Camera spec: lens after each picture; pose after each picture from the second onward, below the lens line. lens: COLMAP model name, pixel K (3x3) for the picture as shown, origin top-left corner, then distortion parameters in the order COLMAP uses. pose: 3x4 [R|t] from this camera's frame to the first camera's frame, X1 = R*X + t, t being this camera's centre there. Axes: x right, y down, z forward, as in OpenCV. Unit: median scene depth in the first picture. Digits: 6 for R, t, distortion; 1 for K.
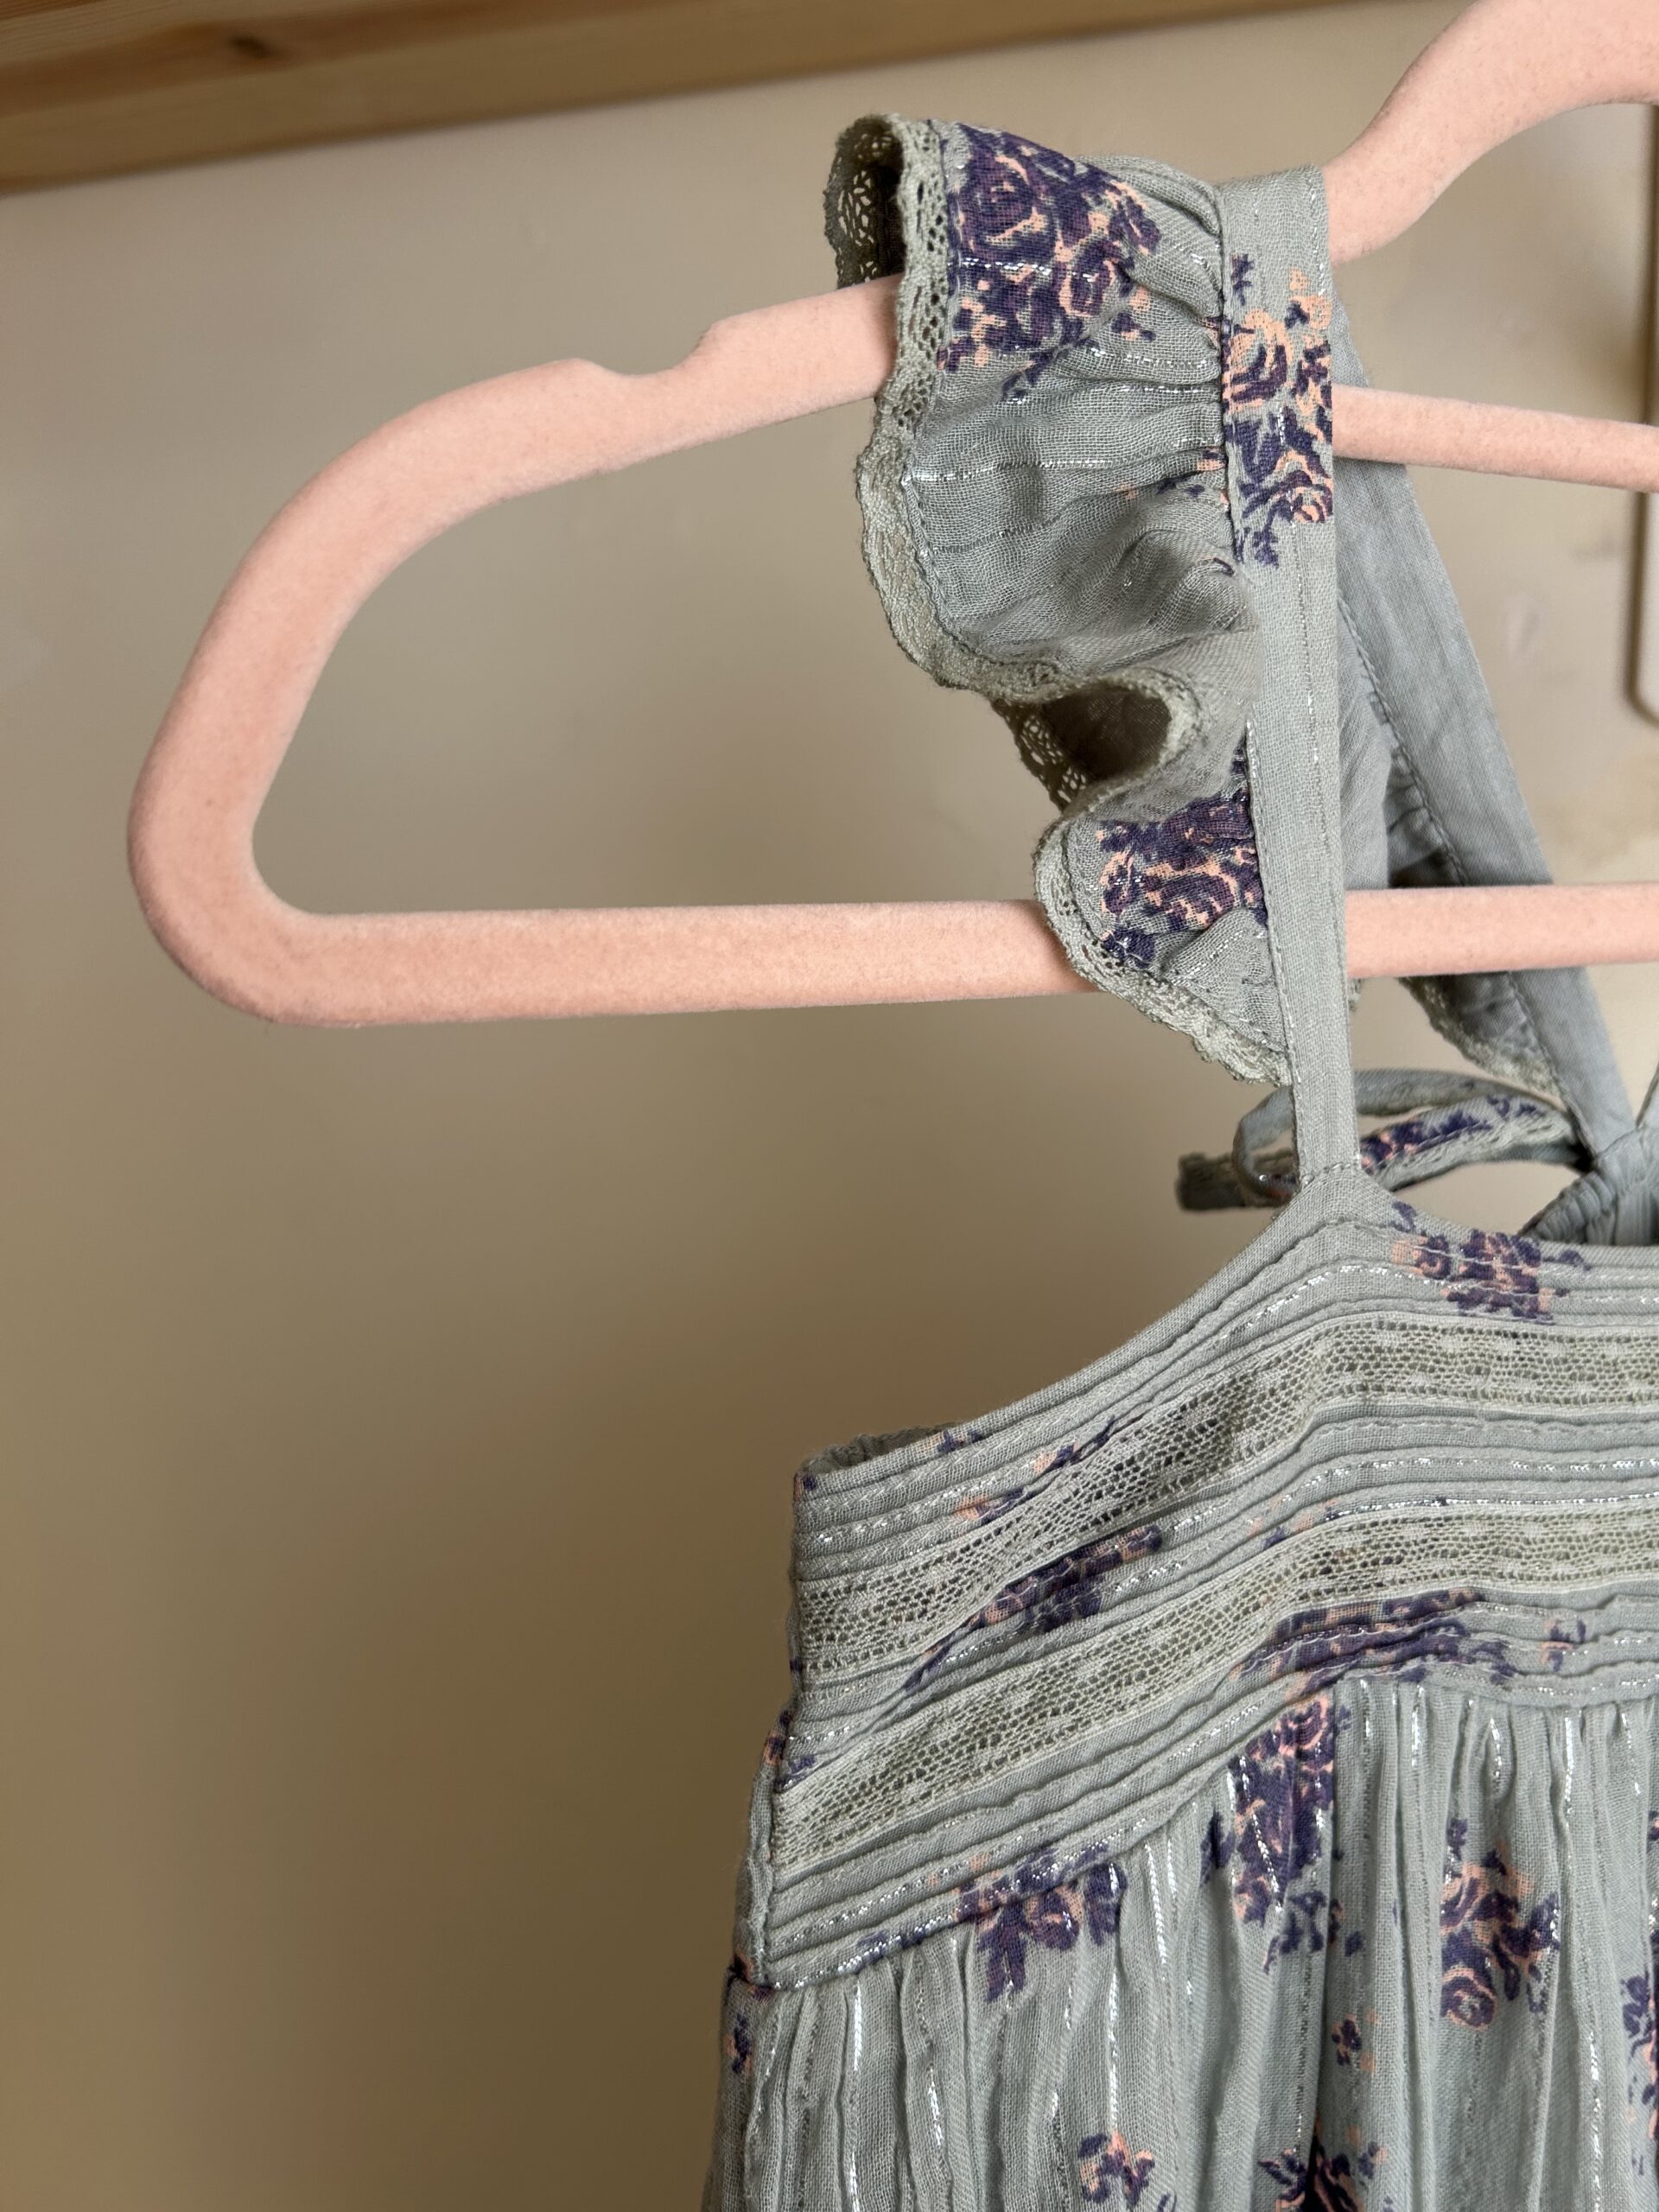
lens RADIAL K [[1635.8, 0, 829.5], [0, 1635.8, 1106.0], [0, 0, 1]] dist [0.034278, -0.076397]
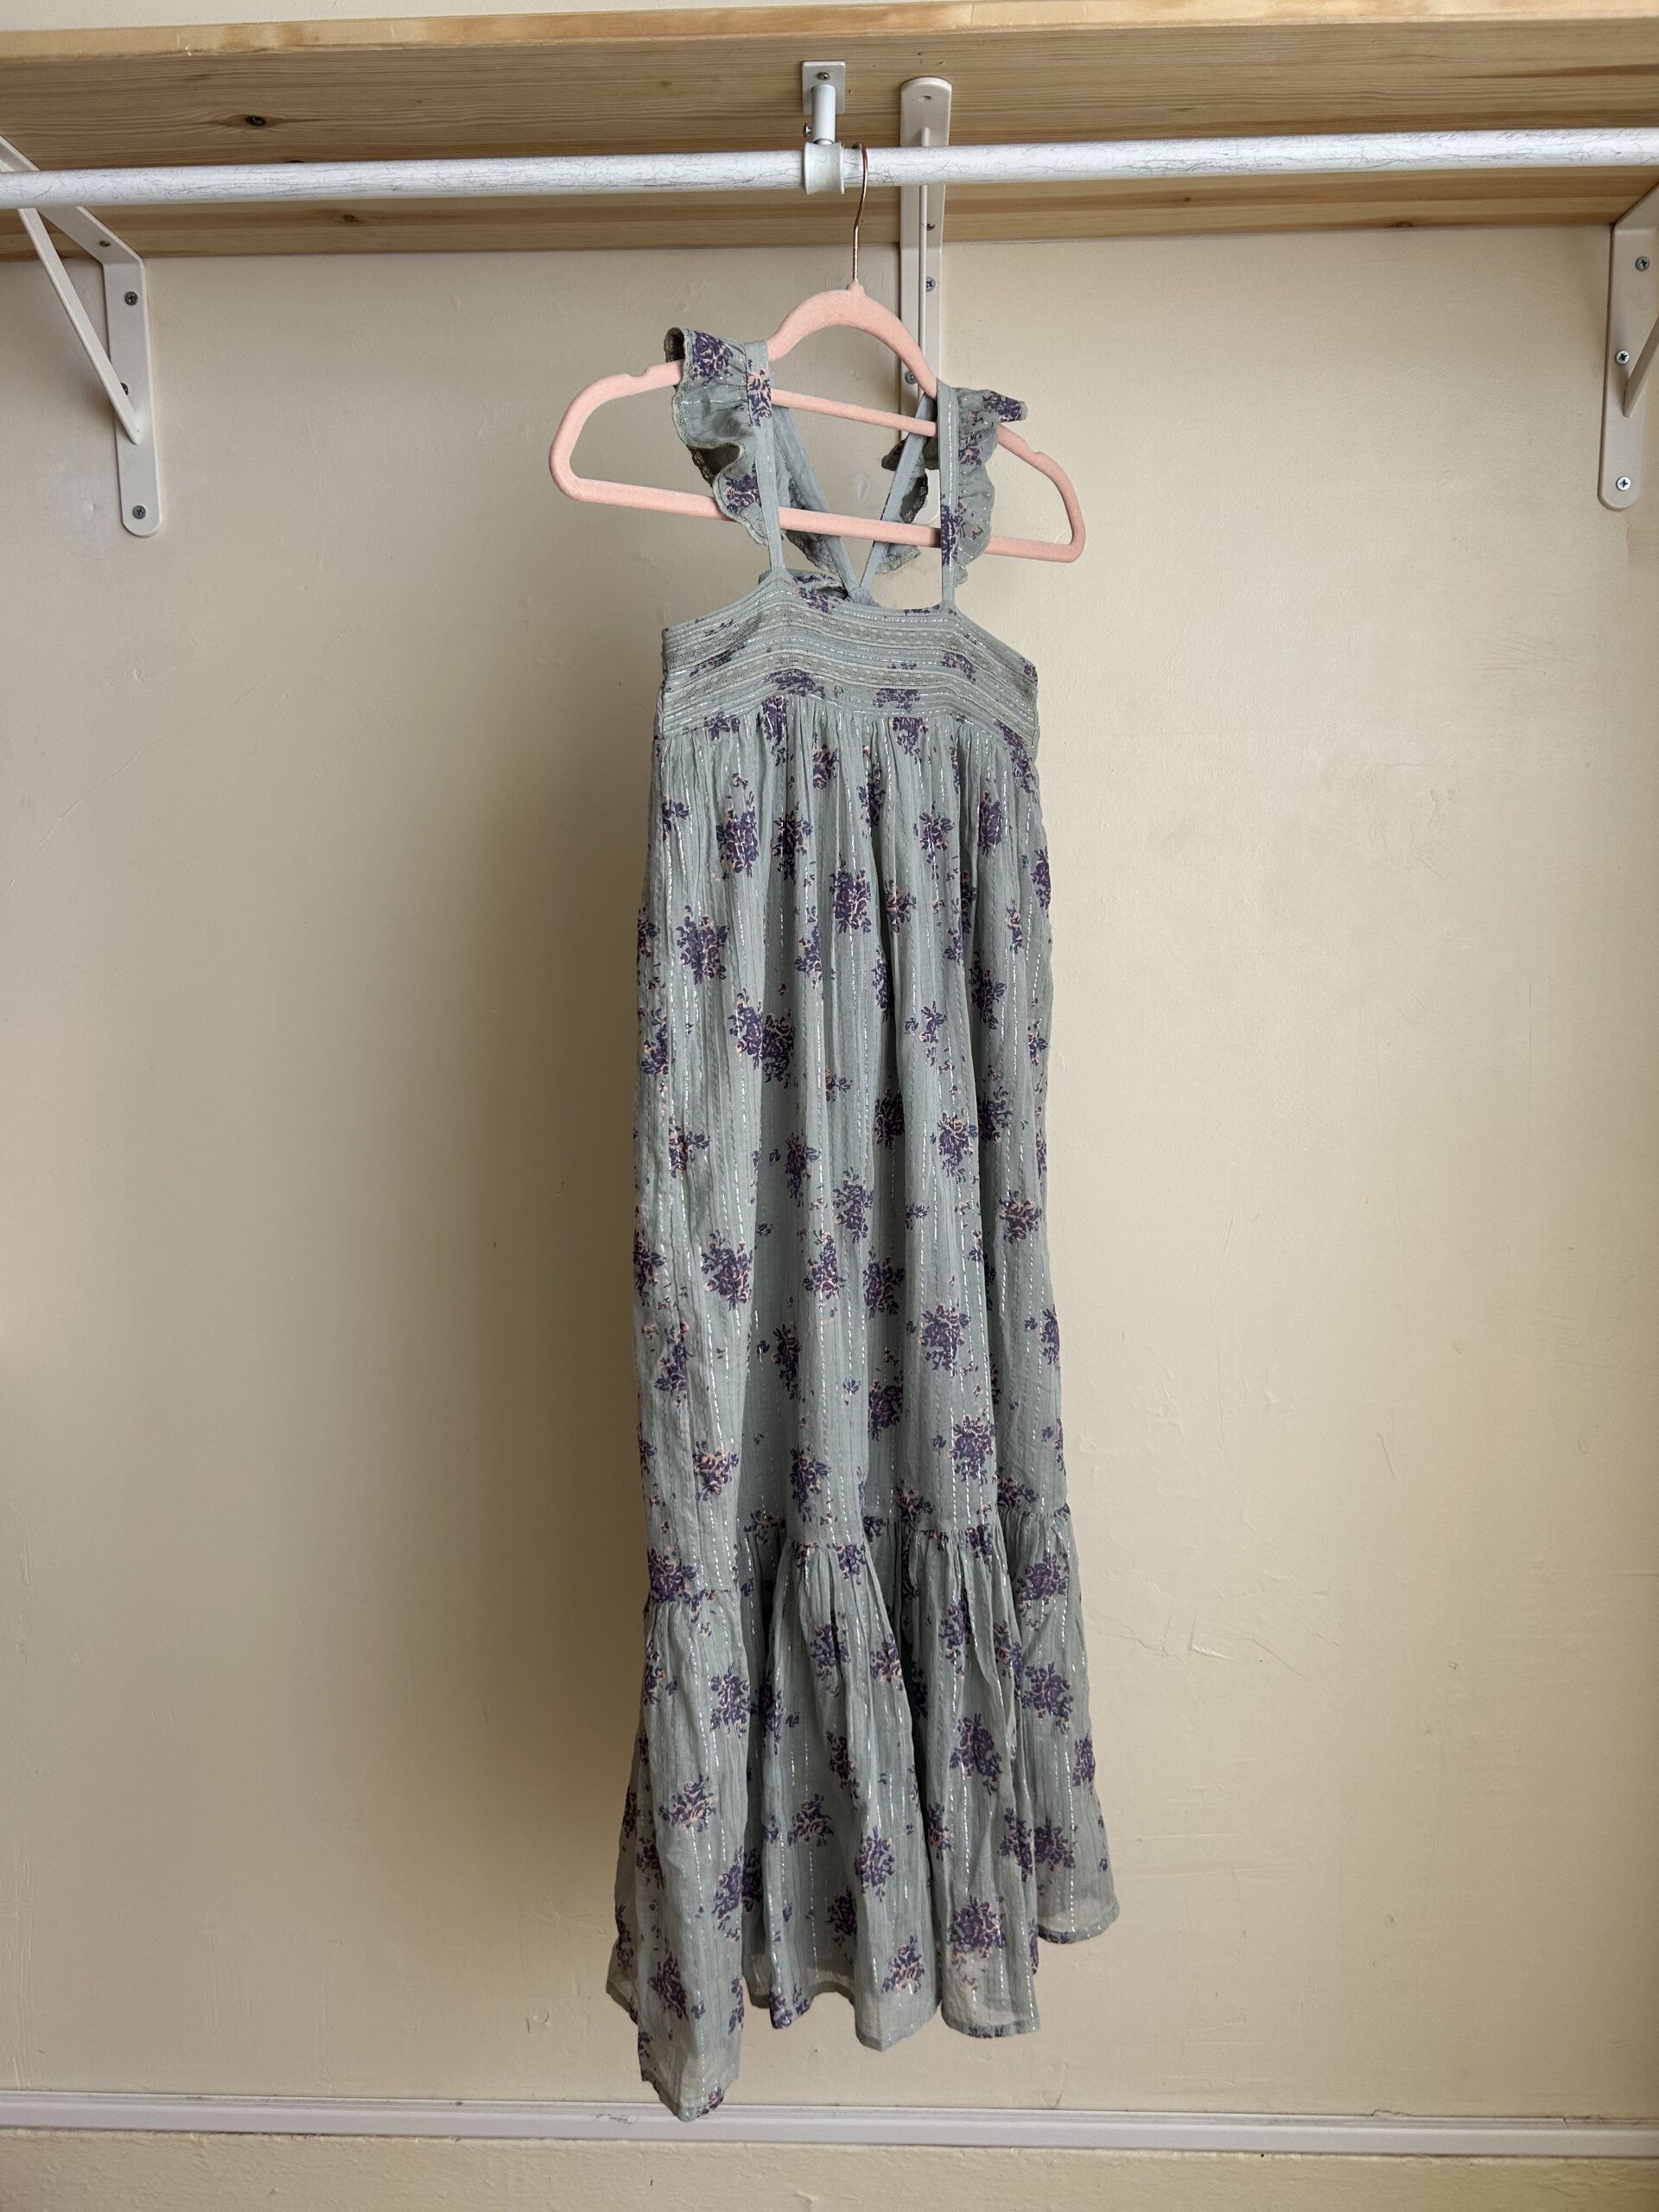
lens RADIAL K [[1635.8, 0, 829.5], [0, 1635.8, 1106.0], [0, 0, 1]] dist [0.034278, -0.076397]
pose [[0.962868, -0.043348, 0.266470, -0.831656], [0.039684, 0.999029, 0.019123, 1.461115], [-0.267040, -0.007838, 0.963654, -3.429699]]
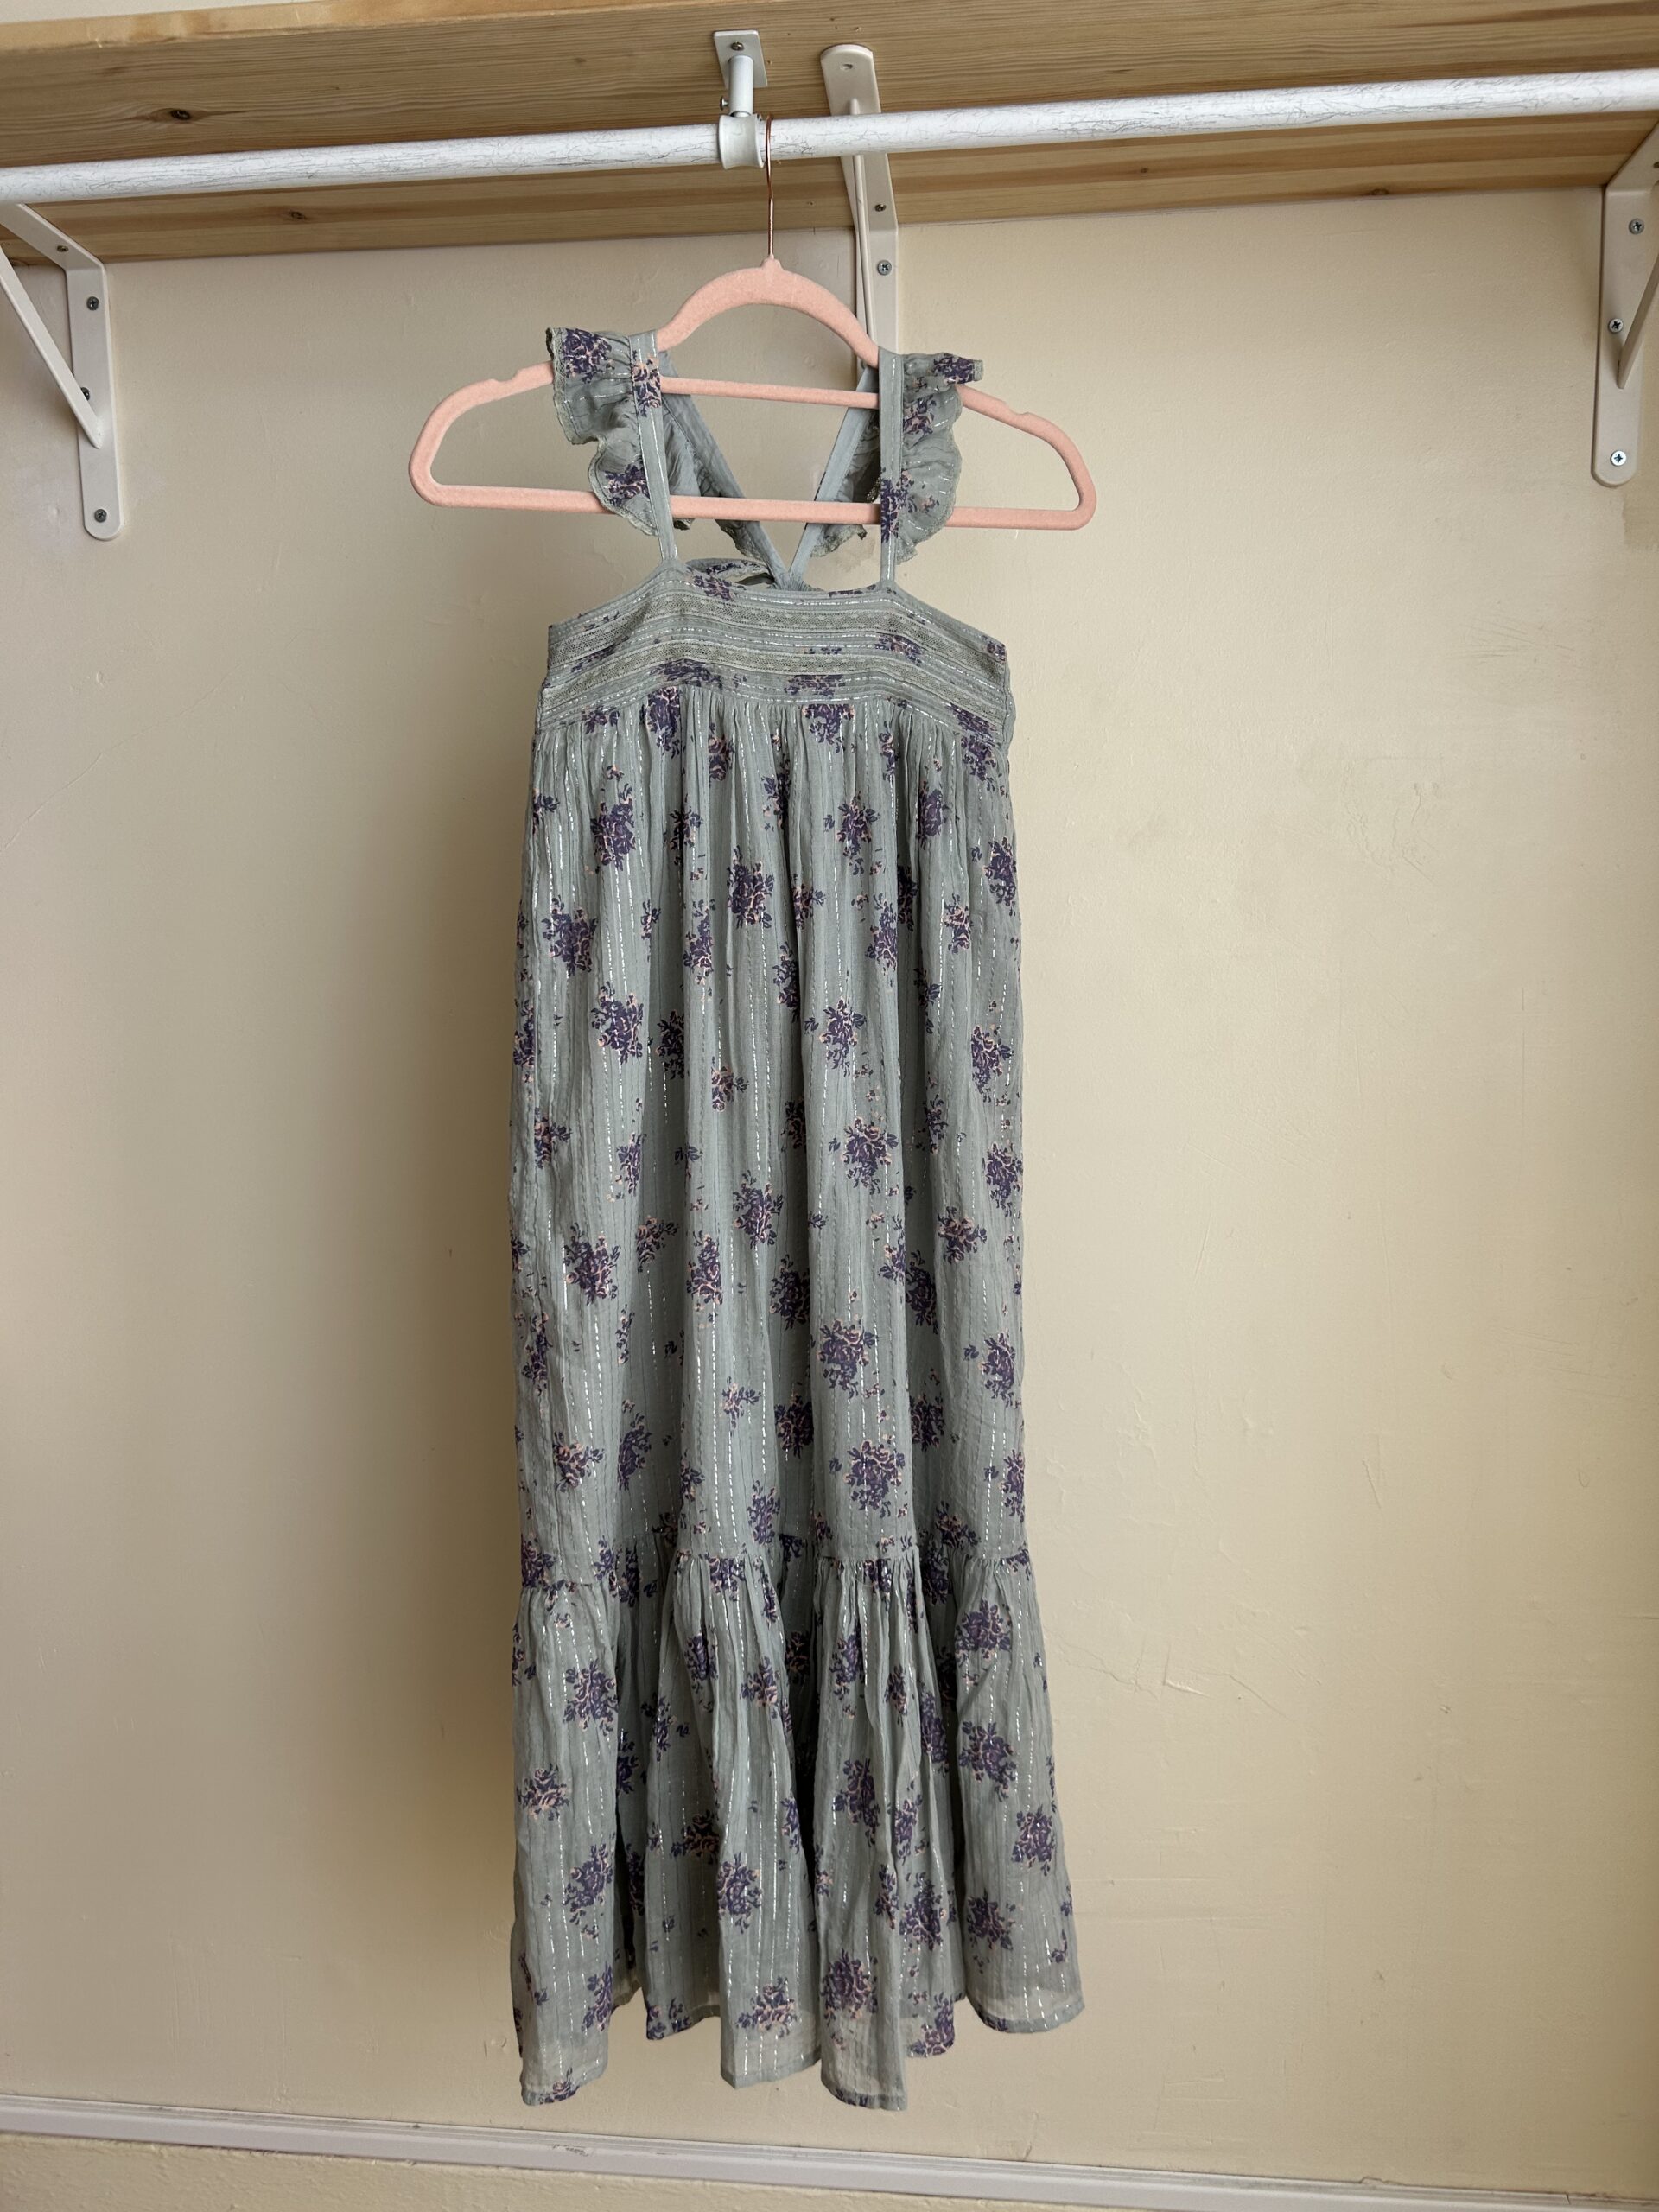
lens RADIAL K [[1635.8, 0, 829.5], [0, 1635.8, 1106.0], [0, 0, 1]] dist [0.034278, -0.076397]
pose [[0.995565, 0.003927, -0.093995, 1.186491], [-0.003613, 0.999987, 0.003505, 1.536888], [0.094007, -0.003150, 0.995567, -3.434541]]
